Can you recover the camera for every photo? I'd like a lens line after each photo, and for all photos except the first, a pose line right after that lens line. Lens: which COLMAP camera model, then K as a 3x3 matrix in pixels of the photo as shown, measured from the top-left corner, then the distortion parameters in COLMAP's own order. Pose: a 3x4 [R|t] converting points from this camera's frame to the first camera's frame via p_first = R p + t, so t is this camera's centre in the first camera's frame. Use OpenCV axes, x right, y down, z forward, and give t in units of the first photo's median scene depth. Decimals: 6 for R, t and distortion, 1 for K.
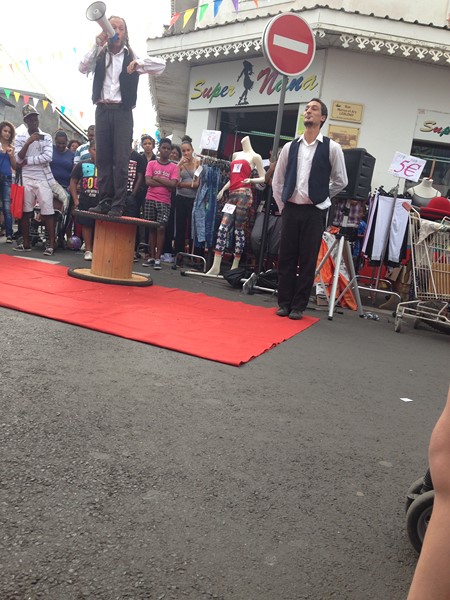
lens RADIAL K [[536.8, 0, 215.3], [0, 536.8, 317.3], [0, 0, 1]] dist [0.085118, -0.156670]
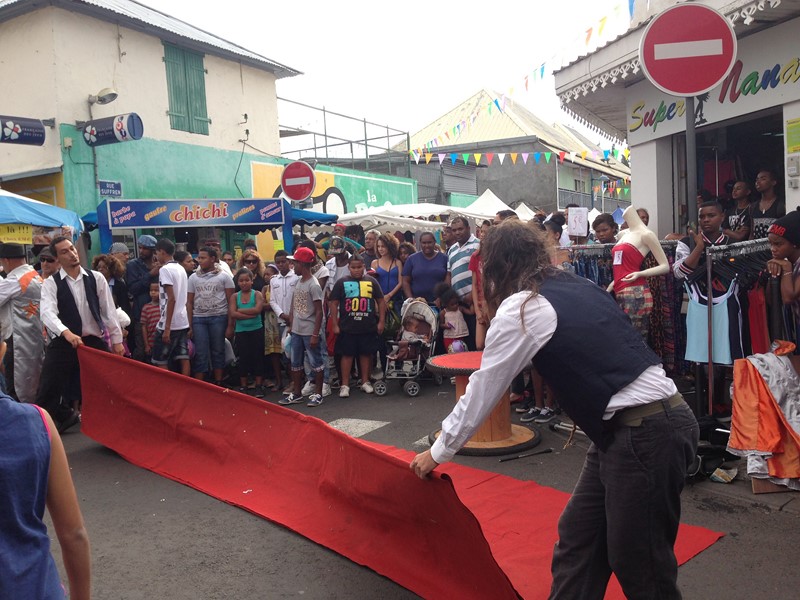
lens RADIAL K [[733.2, 0, 401.4], [0, 733.2, 296.7], [0, 0, 1]] dist [0.148993, -0.253105]
pose [[0.843738, -0.139919, -0.518197, 0.249549], [0.063417, 0.984650, -0.162609, -0.097806], [0.532995, 0.104337, 0.839661, 0.128404]]
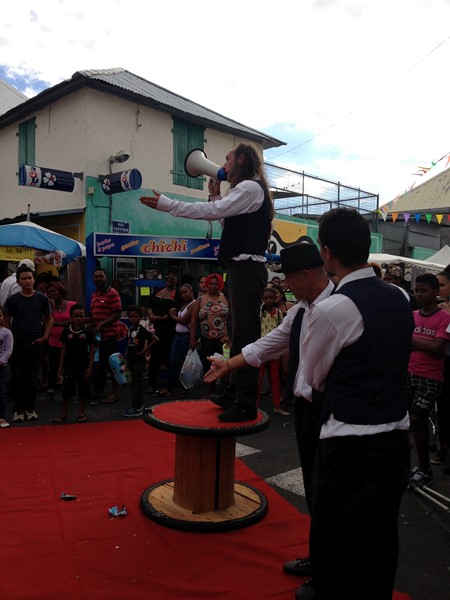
lens RADIAL K [[552.2, 0, 225.1], [0, 552.2, 307.5], [0, 0, 1]] dist [0.109569, -0.201599]
pose [[0.678595, -0.085521, -0.729517, 0.251757], [-0.076489, 0.979571, -0.185985, -0.138519], [0.730519, 0.182009, 0.658191, 0.366345]]
